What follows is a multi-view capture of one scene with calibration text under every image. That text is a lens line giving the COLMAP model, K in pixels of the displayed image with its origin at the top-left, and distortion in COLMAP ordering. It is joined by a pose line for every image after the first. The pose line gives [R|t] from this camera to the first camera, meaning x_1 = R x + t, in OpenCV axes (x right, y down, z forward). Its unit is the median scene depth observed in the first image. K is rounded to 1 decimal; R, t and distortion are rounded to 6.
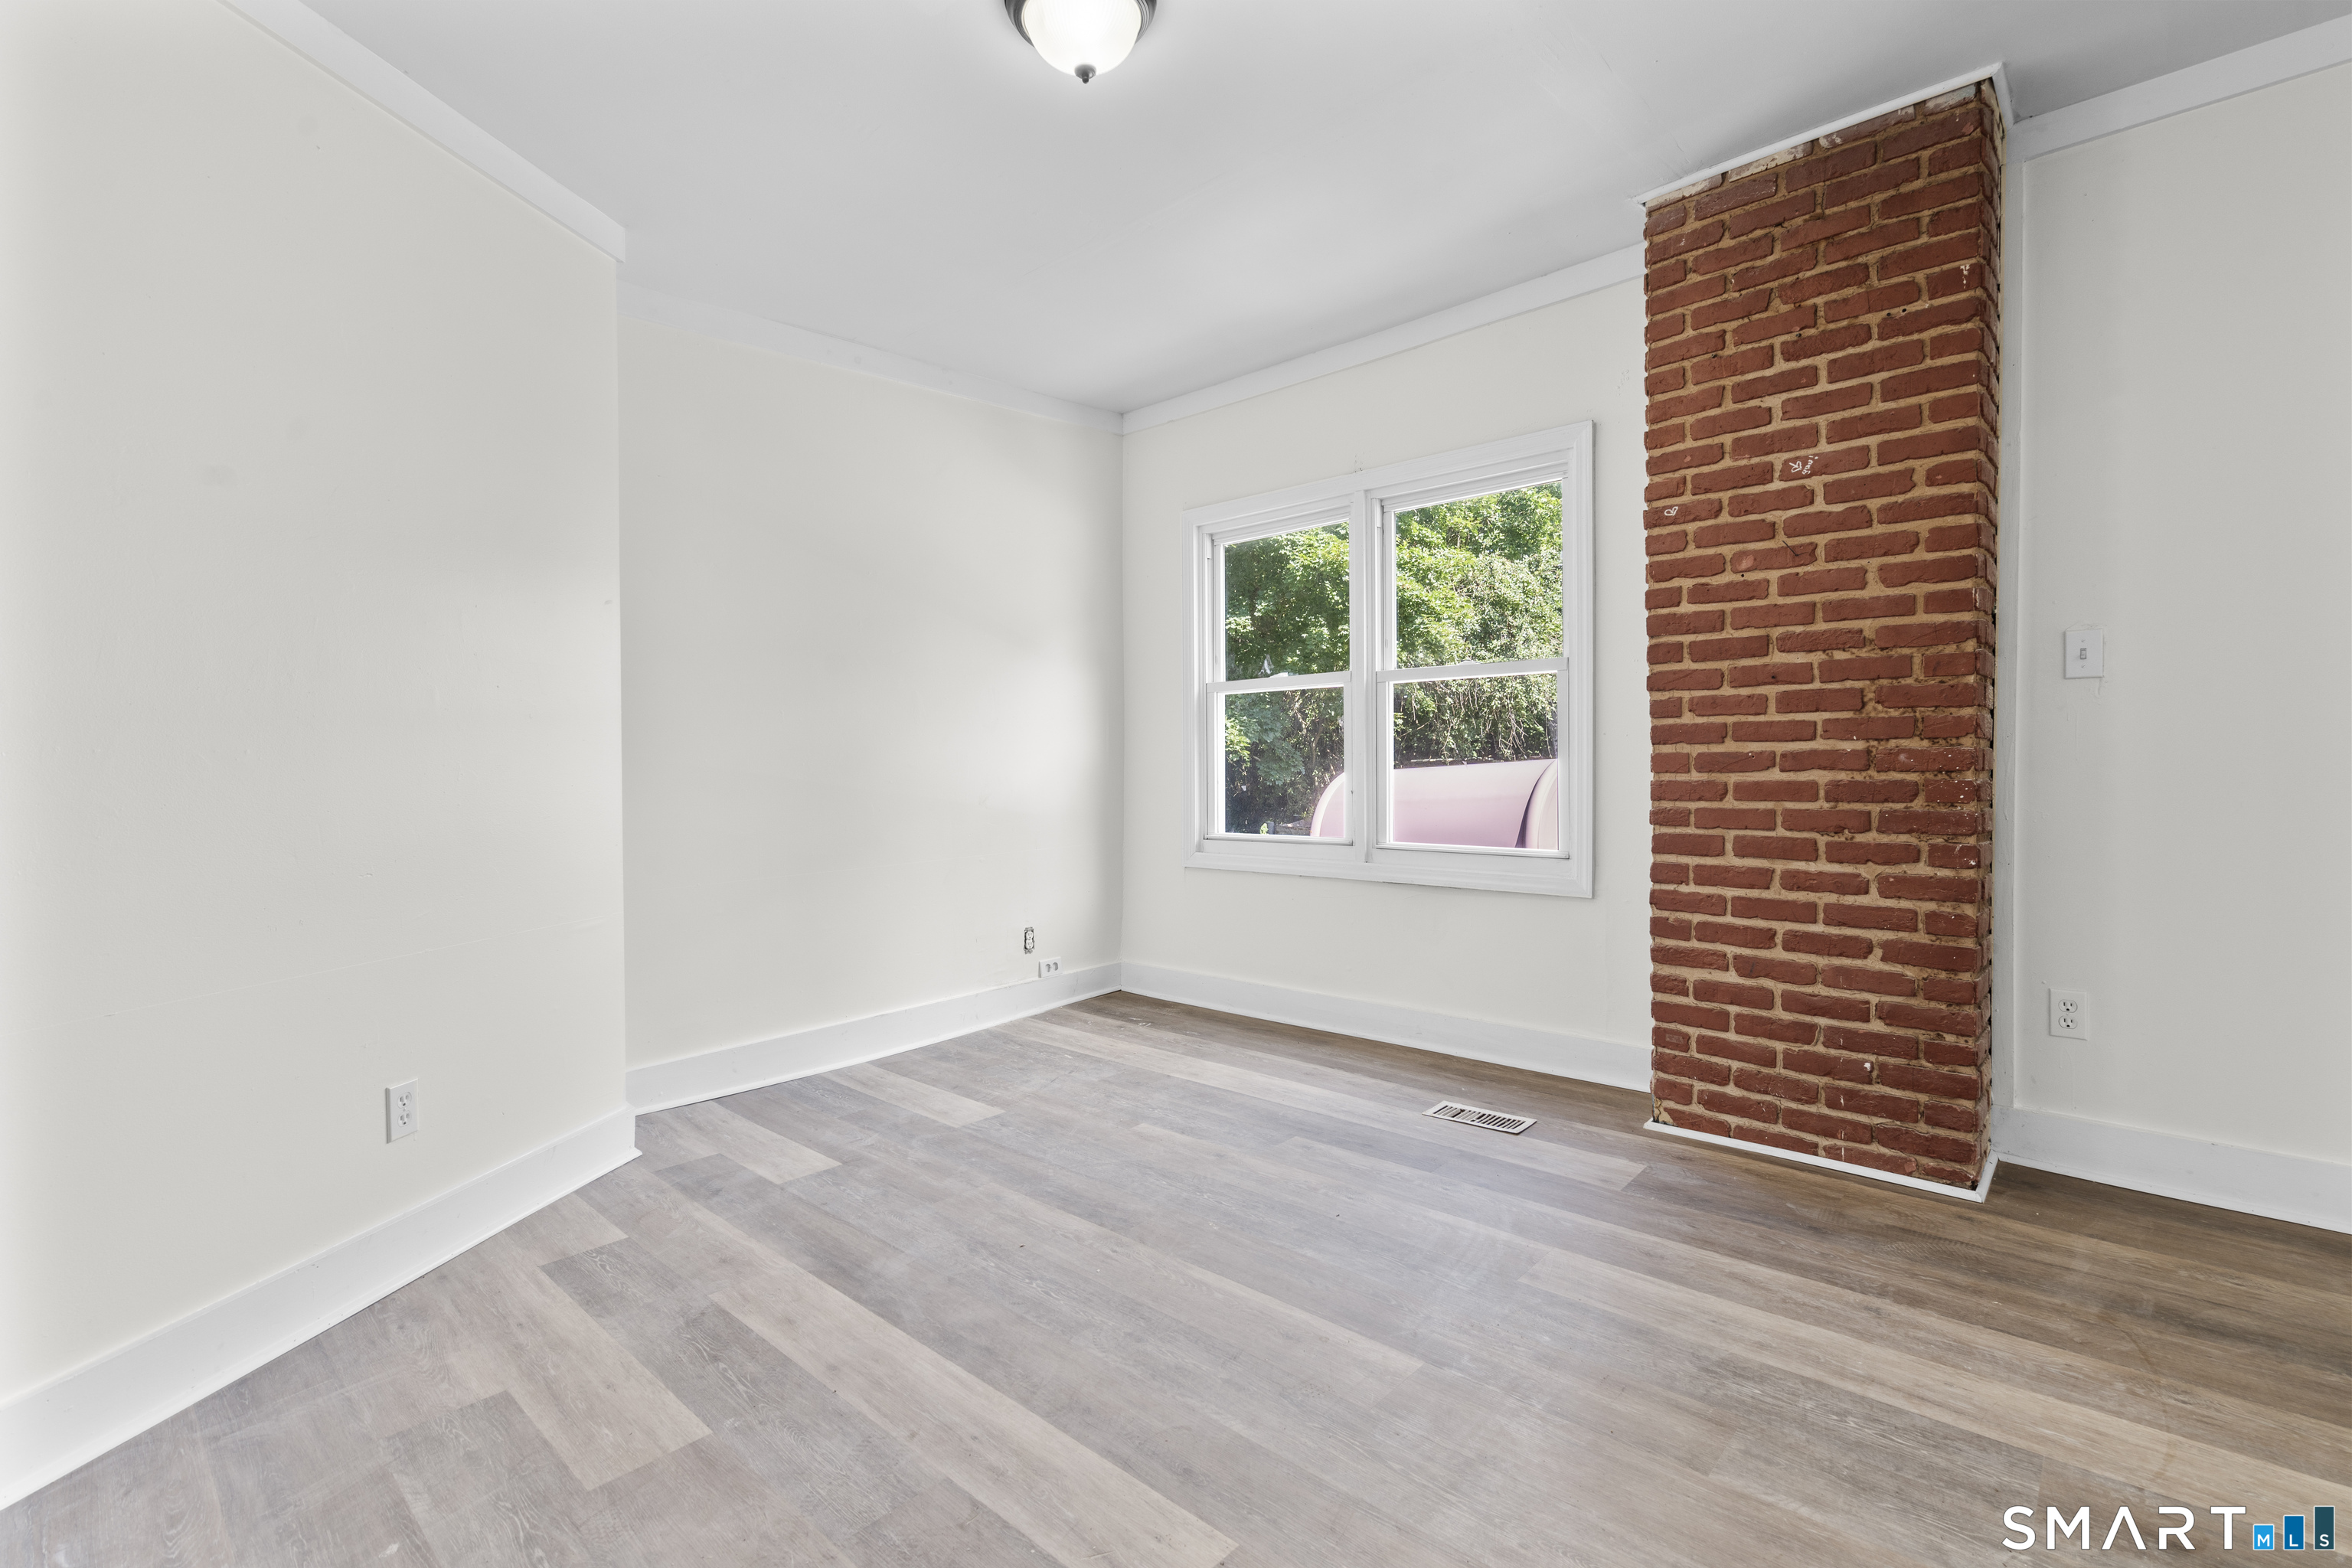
lens RADIAL K [[1059.4, 0, 1185.9], [0, 1059.4, 777.8], [0, 0, 1]] dist [-0.003364, 0.002710]
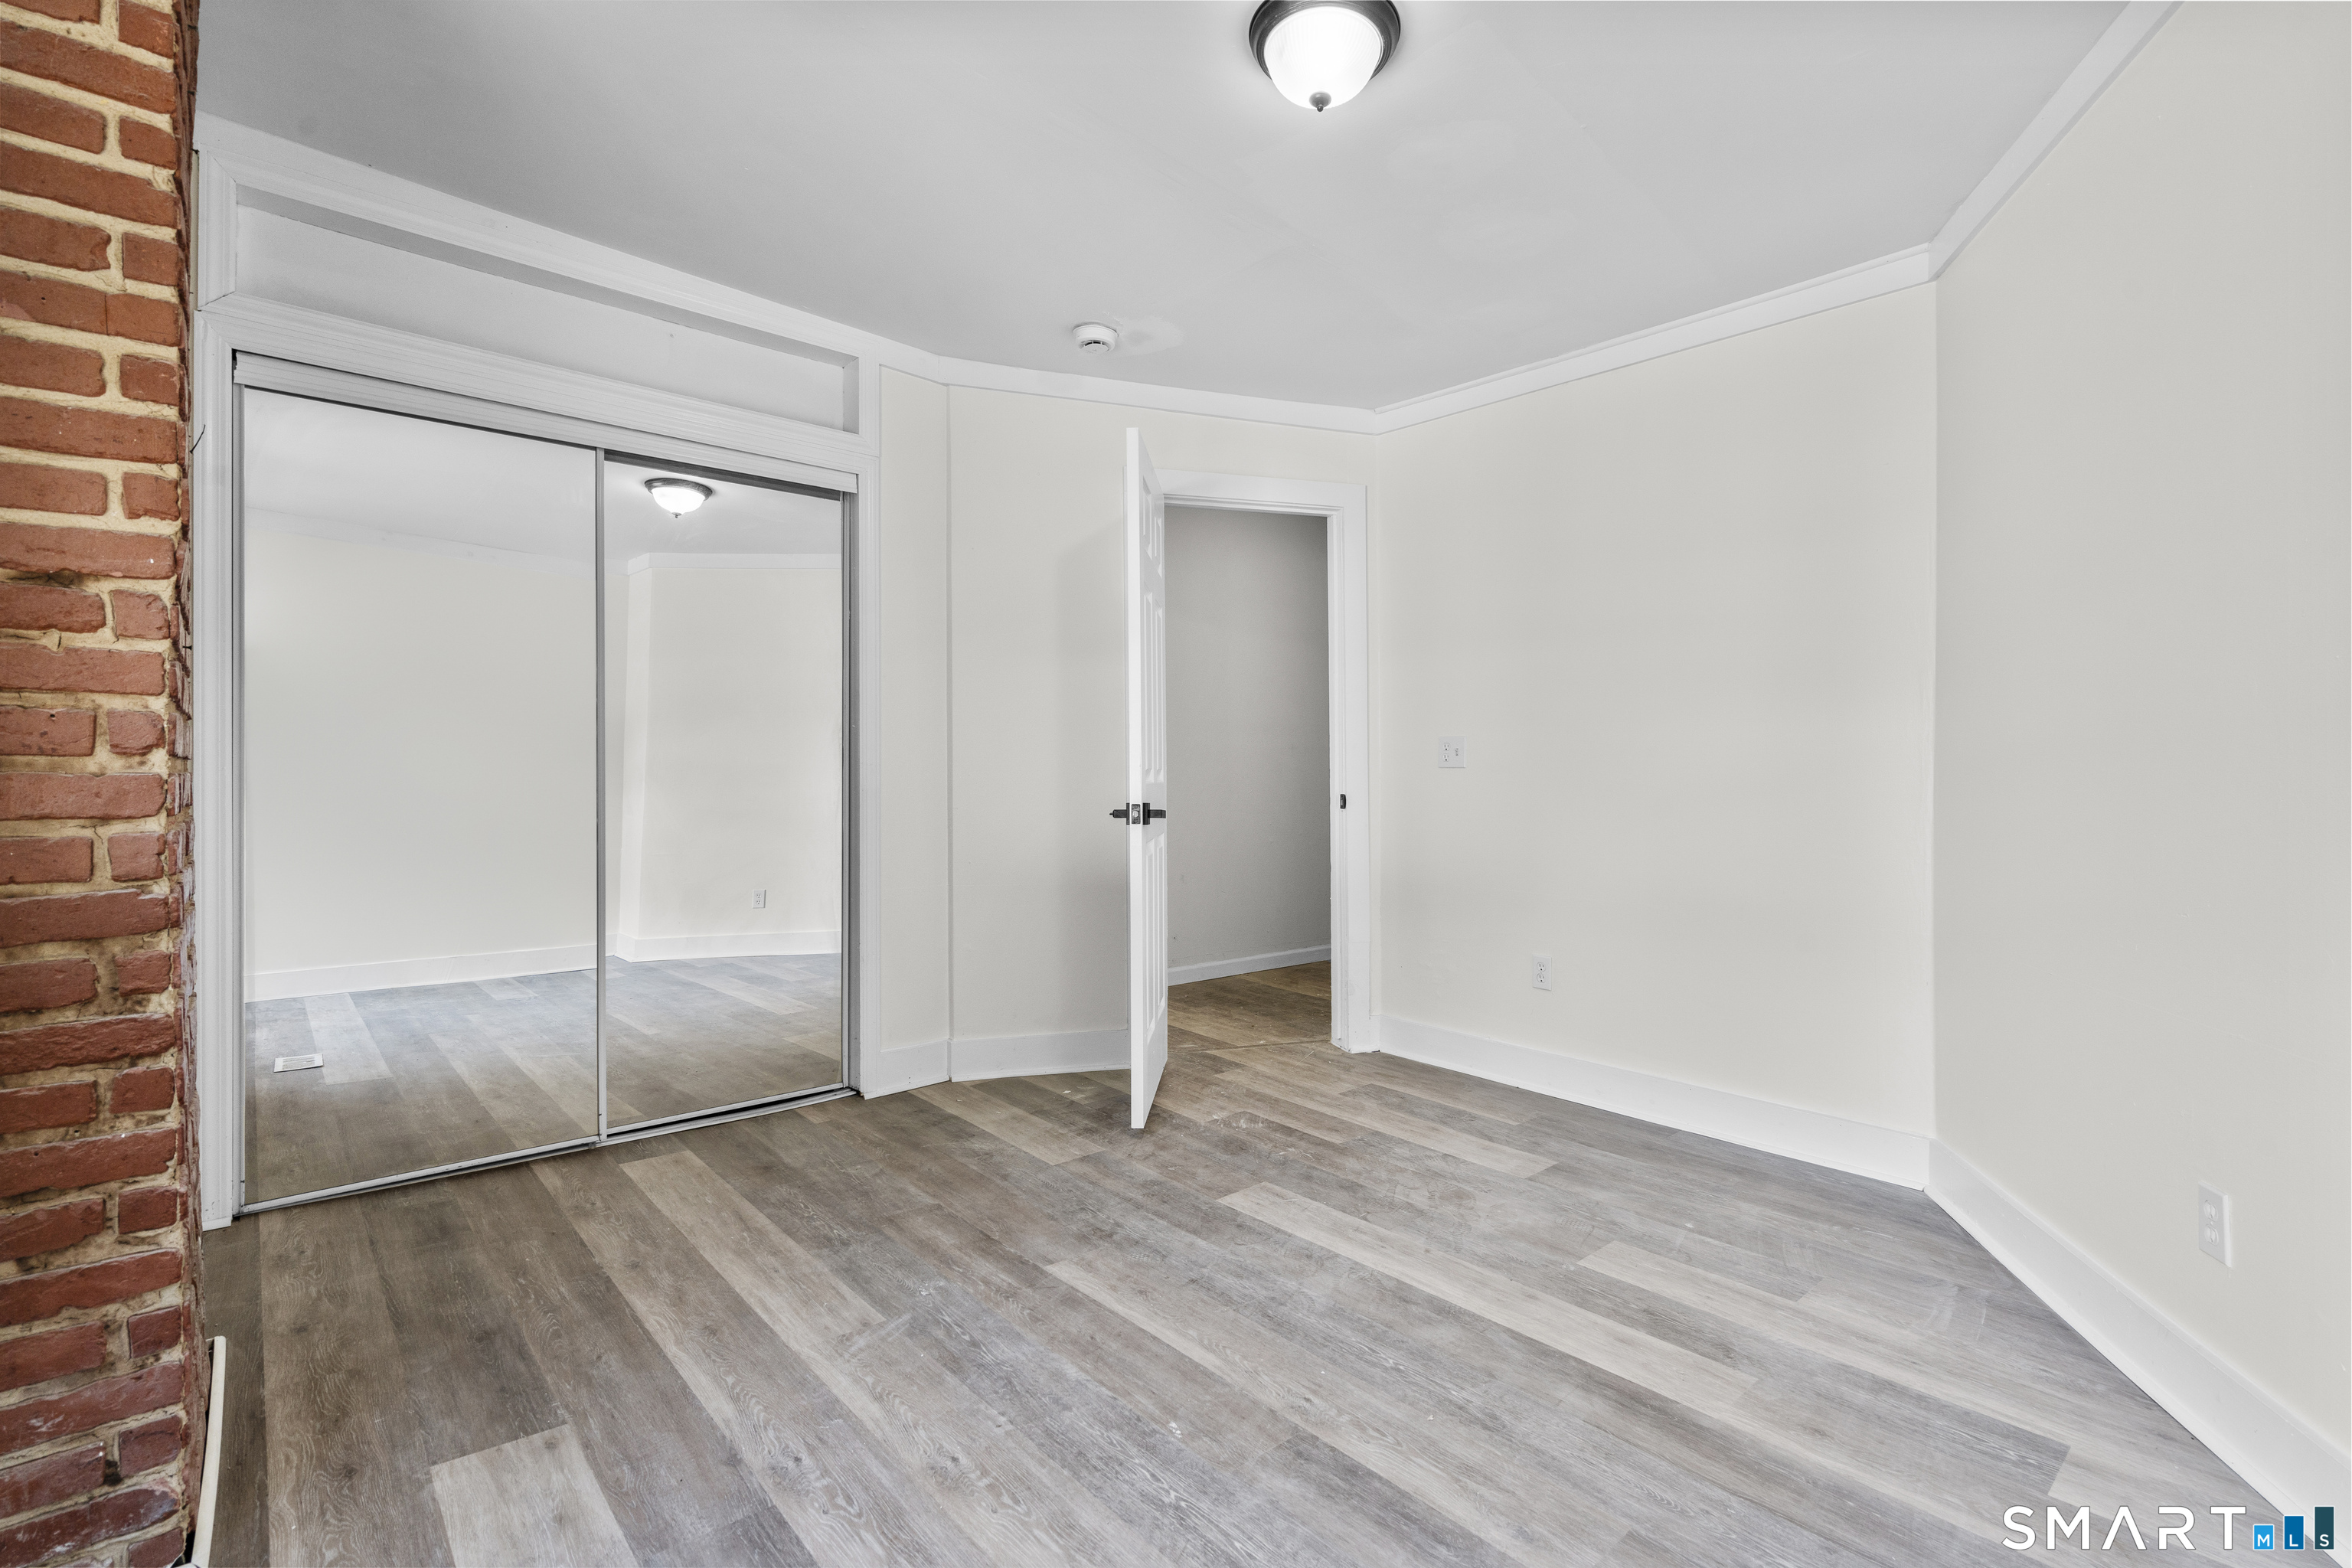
lens RADIAL K [[1073.9, 0, 1174.3], [0, 1073.9, 779.3], [0, 0, 1]] dist [0.000193, 0.000880]
pose [[-0.993268, 0.007177, 0.115613, -0.071326], [0.008532, 0.999900, 0.011234, -0.034144], [-0.115521, 0.012145, -0.993231, 2.004143]]
